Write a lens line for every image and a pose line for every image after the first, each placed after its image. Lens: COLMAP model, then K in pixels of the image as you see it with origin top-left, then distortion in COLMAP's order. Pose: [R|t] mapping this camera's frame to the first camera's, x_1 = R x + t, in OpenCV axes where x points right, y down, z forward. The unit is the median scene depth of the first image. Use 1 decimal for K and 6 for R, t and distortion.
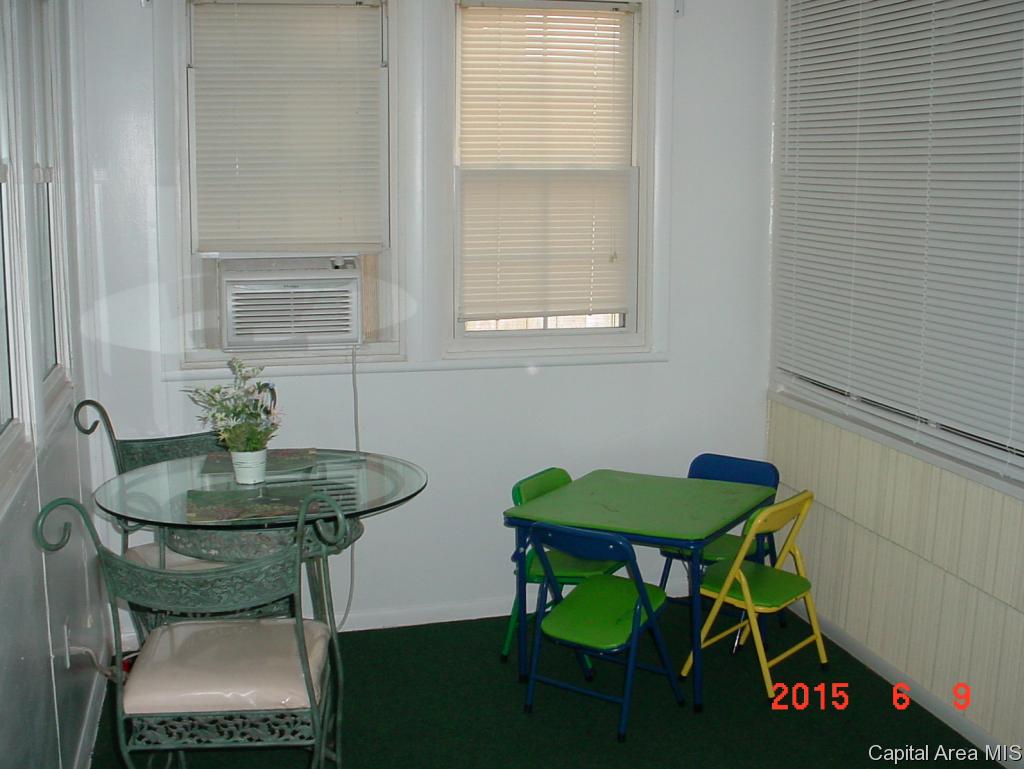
lens RADIAL K [[1294.0, 0, 512.0], [0, 1294.0, 384.5], [0, 0, 1]] dist [-0.196665, 0.034425]
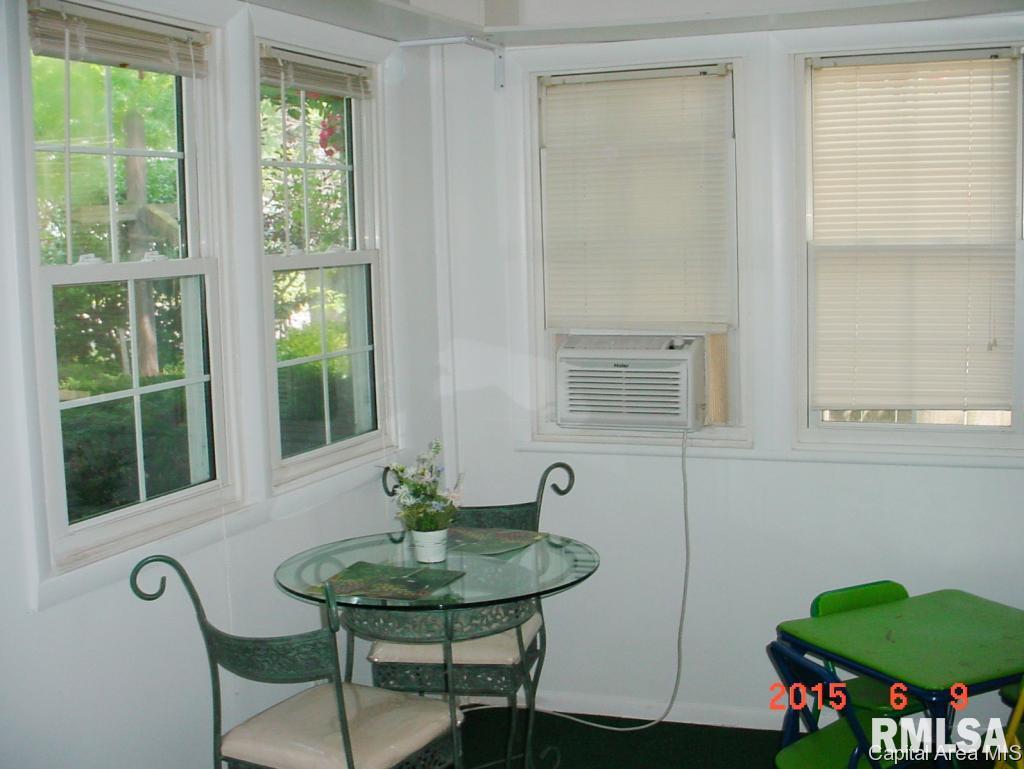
lens RADIAL K [[1294.0, 0, 512.0], [0, 1294.0, 384.5], [0, 0, 1]] dist [-0.196665, 0.034425]
pose [[0.811787, 0.048910, -0.581902, 0.328828], [-0.070336, 0.997421, -0.014286, -0.040500], [0.579703, 0.052526, 0.813133, 0.141758]]
